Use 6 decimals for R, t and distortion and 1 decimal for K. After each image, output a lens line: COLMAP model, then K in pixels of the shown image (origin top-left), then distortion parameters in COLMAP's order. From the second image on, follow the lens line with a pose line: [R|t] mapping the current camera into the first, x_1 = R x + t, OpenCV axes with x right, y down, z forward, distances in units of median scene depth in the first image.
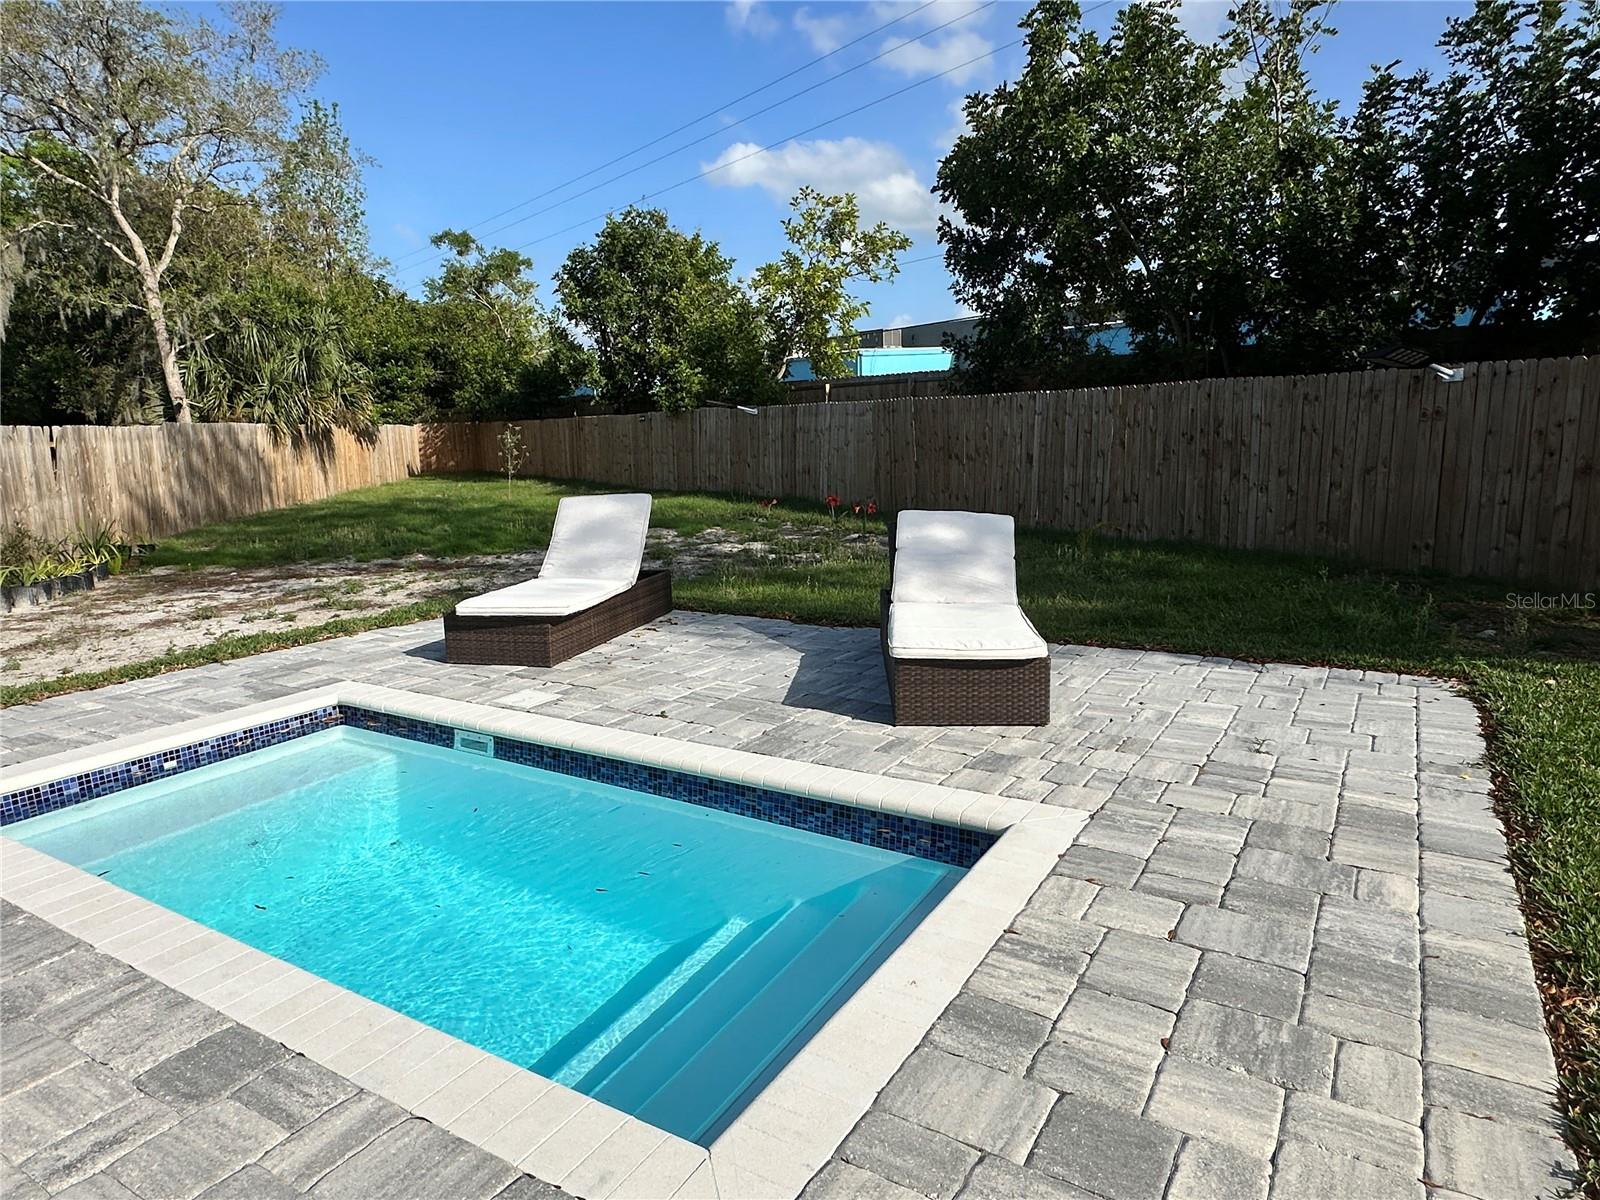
lens RADIAL K [[979.6, 0, 793.2], [0, 979.6, 602.8], [0, 0, 1]] dist [0.002092, -0.000380]
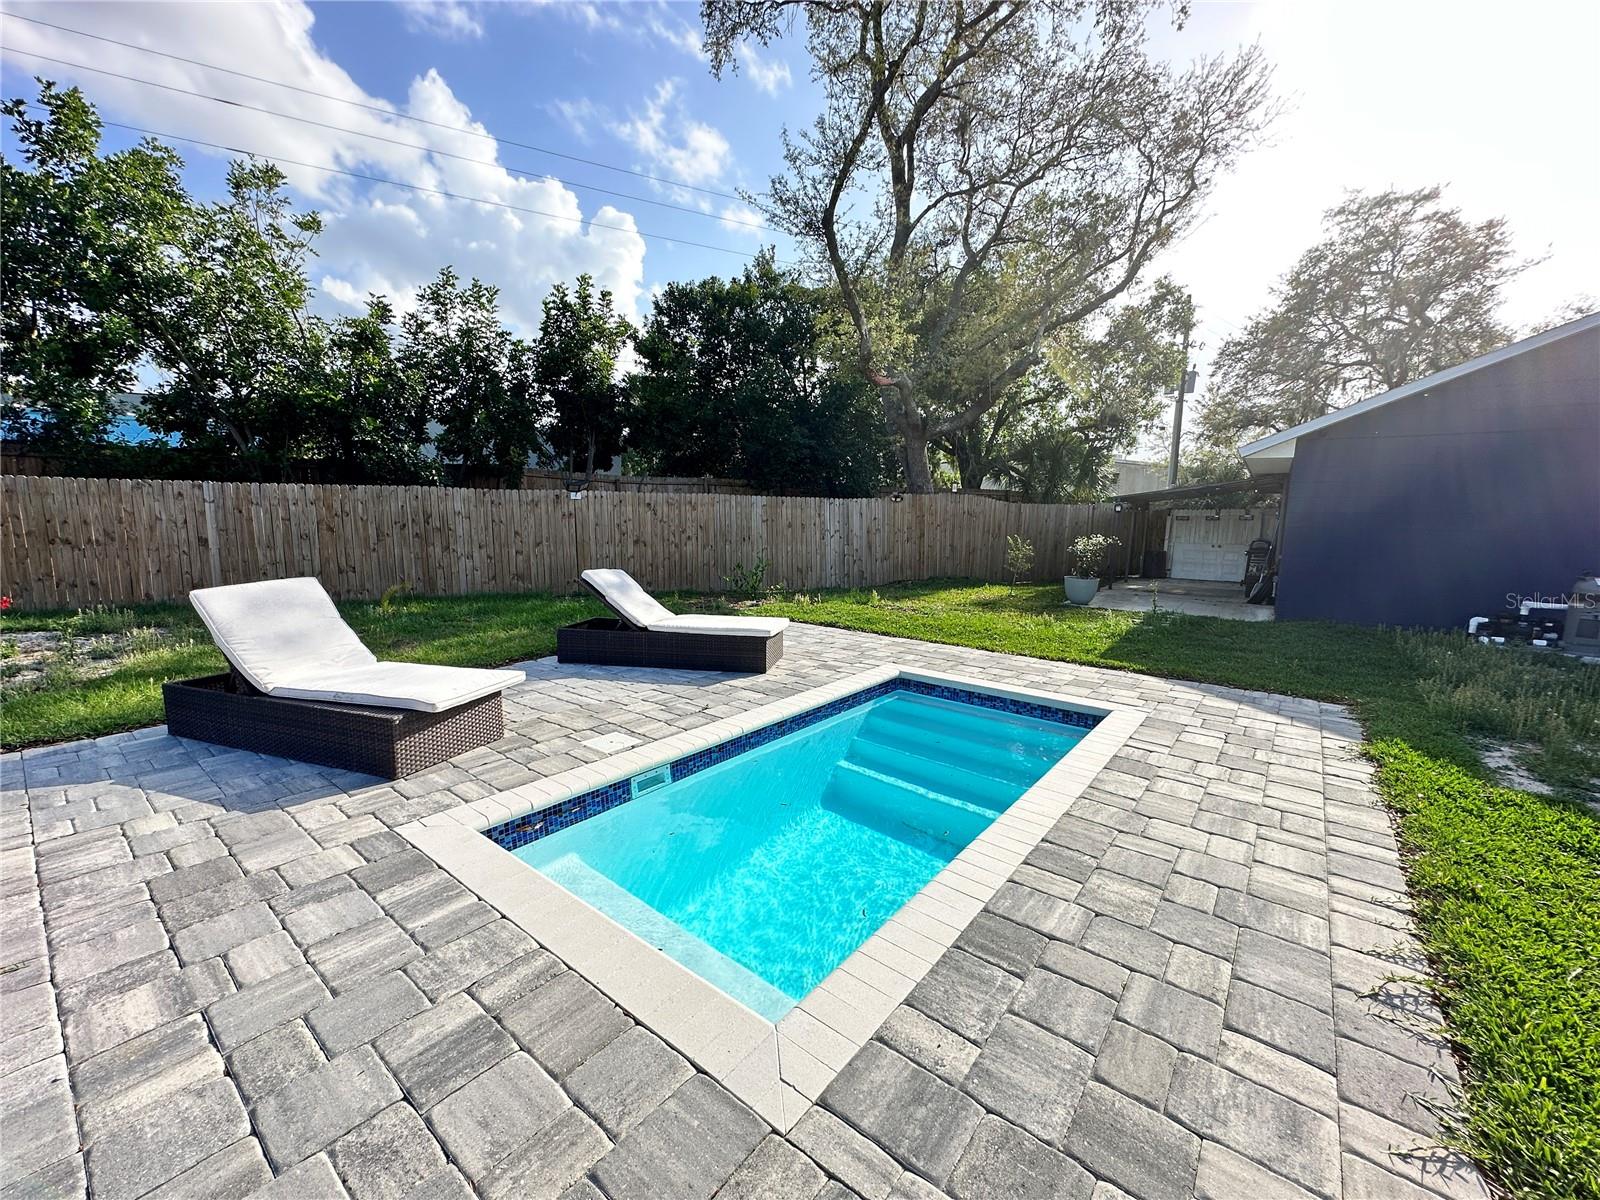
lens RADIAL K [[639.5, 0, 795.5], [0, 639.5, 596.7], [0, 0, 1]] dist [-0.003657, 0.001234]
pose [[0.114955, -0.096596, 0.988663, -0.555561], [0.158247, 0.984332, 0.077773, -0.054031], [-0.980685, 0.147513, 0.128440, 0.384363]]
